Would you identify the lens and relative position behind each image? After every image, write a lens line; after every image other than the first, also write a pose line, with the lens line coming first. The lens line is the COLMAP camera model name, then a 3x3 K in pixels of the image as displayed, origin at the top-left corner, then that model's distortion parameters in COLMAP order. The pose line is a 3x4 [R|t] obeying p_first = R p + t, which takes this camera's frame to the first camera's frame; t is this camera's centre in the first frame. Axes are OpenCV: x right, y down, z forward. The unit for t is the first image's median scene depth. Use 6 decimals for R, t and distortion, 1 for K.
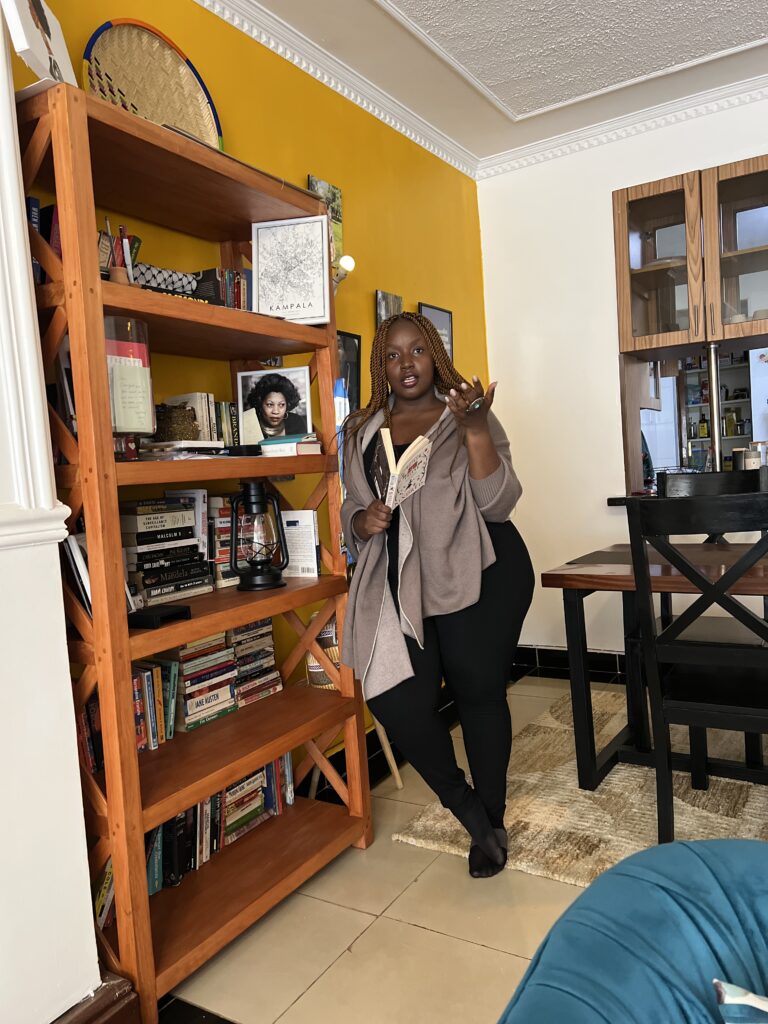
lens RADIAL K [[768.9, 0, 380.4], [0, 768.9, 509.1], [0, 0, 1]] dist [0.052520, -0.062172]
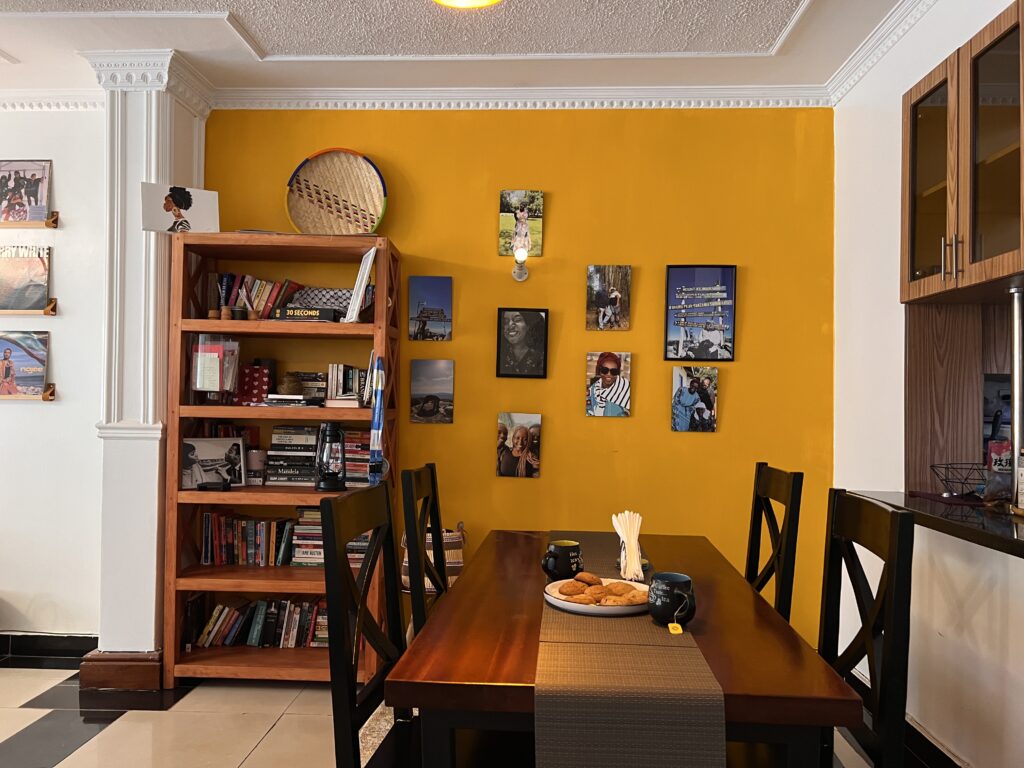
lens RADIAL K [[768.9, 0, 513.1], [0, 768.9, 386.0], [0, 0, 1]] dist [0.052520, -0.062172]
pose [[0.495715, 0.056835, -0.866624, 1.422203], [-0.098860, 0.995063, 0.008710, -0.163551], [0.862840, 0.081357, 0.498886, 0.545712]]
